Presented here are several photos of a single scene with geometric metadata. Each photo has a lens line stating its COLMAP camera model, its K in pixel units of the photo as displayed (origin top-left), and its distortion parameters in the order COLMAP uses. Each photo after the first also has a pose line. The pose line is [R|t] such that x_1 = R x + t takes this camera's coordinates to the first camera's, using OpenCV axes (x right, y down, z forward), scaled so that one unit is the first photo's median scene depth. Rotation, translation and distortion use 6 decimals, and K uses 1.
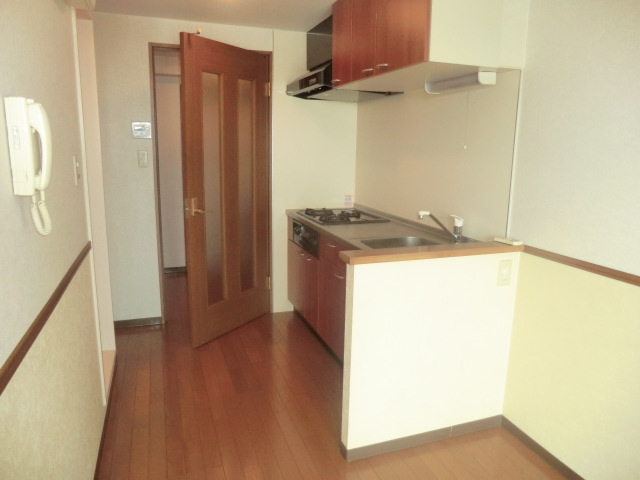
lens RADIAL K [[452.9, 0, 320.0], [0, 452.9, 240.0], [0, 0, 1]] dist [-0.082992, 0.065471]
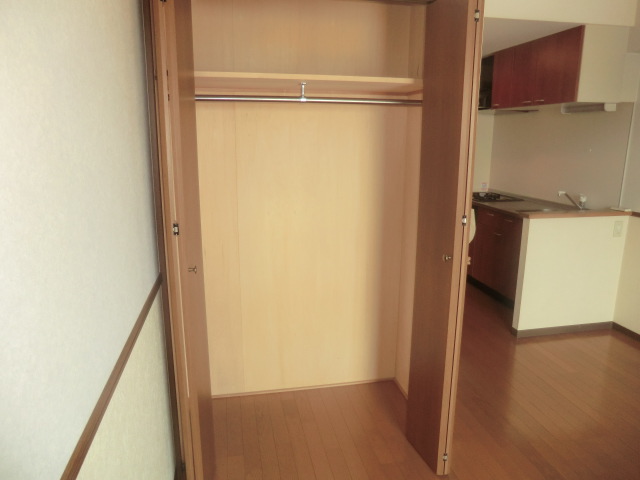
lens RADIAL K [[452.9, 0, 320.0], [0, 452.9, 240.0], [0, 0, 1]] dist [-0.082992, 0.065471]
pose [[0.990821, 0.022288, -0.133333, -0.419993], [-0.019948, 0.999623, 0.018861, 0.099874], [0.133703, -0.016028, 0.990892, -0.695206]]
